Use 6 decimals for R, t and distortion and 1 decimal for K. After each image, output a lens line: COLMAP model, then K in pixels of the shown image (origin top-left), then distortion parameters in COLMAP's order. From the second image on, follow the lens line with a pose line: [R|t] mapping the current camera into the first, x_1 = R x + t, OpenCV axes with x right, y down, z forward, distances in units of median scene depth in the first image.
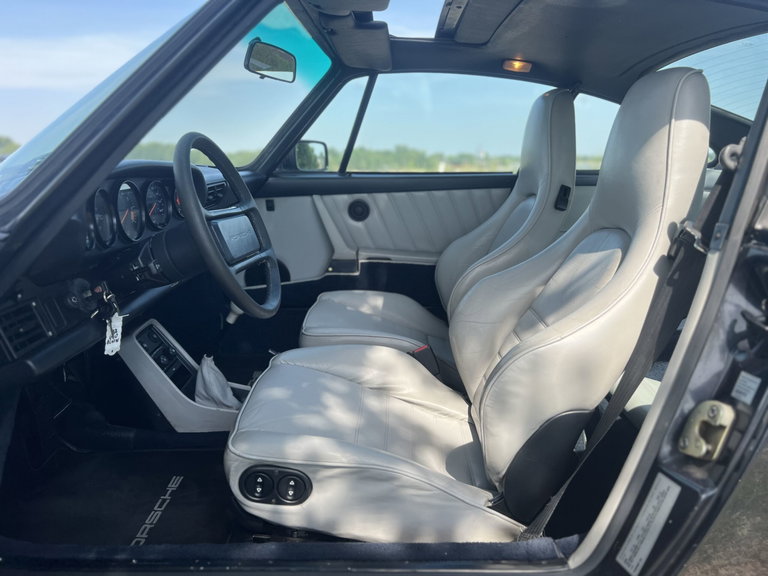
lens RADIAL K [[586.4, 0, 399.4], [0, 586.4, 291.5], [0, 0, 1]] dist [0.041765, -0.051425]
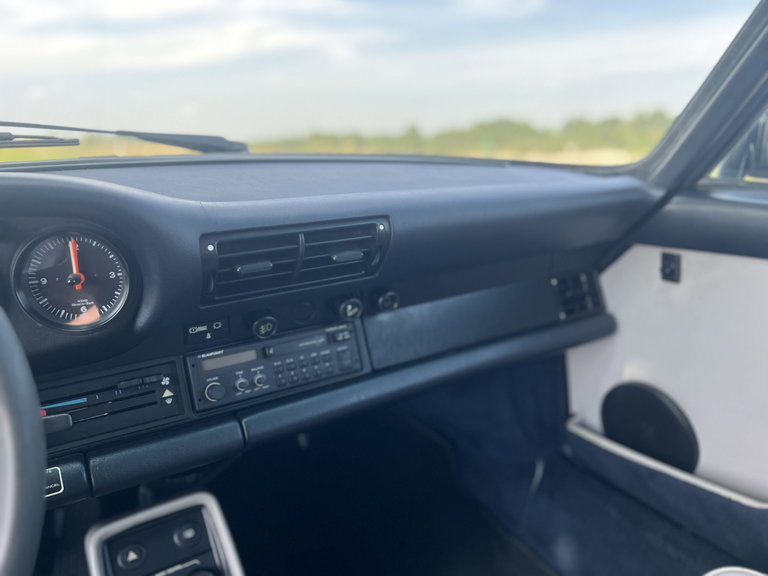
lens RADIAL K [[586.4, 0, 399.4], [0, 586.4, 291.5], [0, 0, 1]] dist [0.041765, -0.051425]
pose [[0.520572, 0.216515, -0.825909, 0.008825], [-0.185645, 0.972874, 0.138030, -0.152106], [0.833391, 0.081471, 0.546646, 0.644163]]
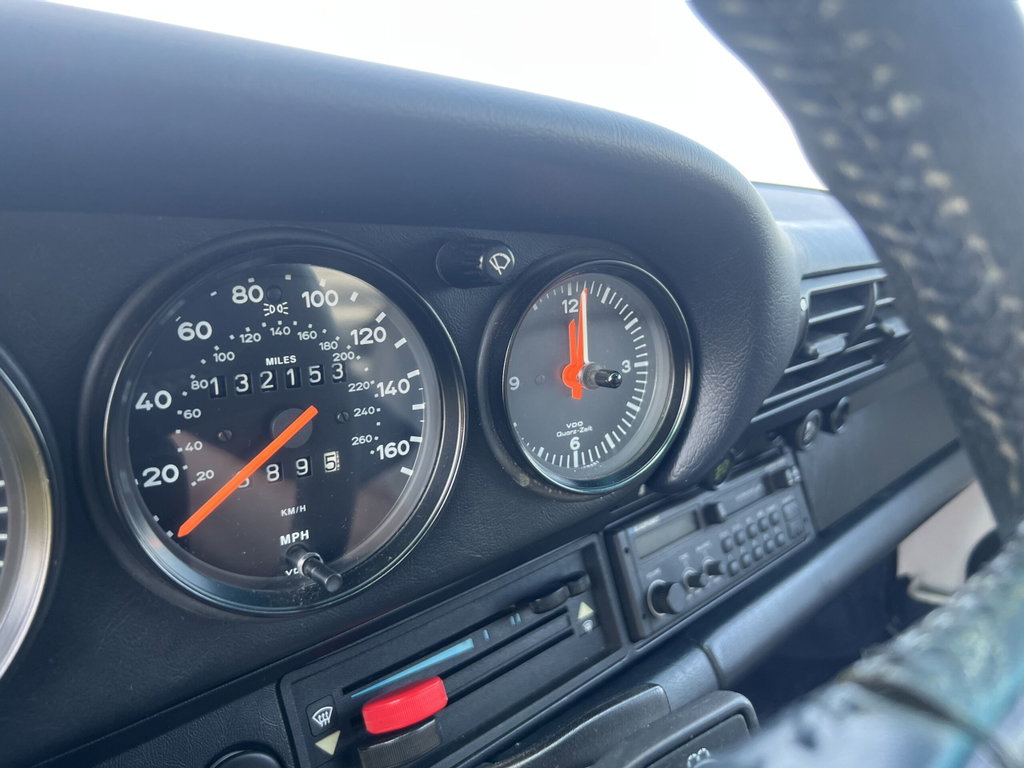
lens RADIAL K [[843.3, 0, 512.0], [0, 843.3, 384.0], [0, 0, 1]] dist [0.007489, -0.000641]
pose [[0.698610, 0.151934, -0.699185, -0.152720], [-0.158345, 0.985794, 0.056000, -0.106561], [0.697761, 0.071591, 0.712744, 0.549346]]
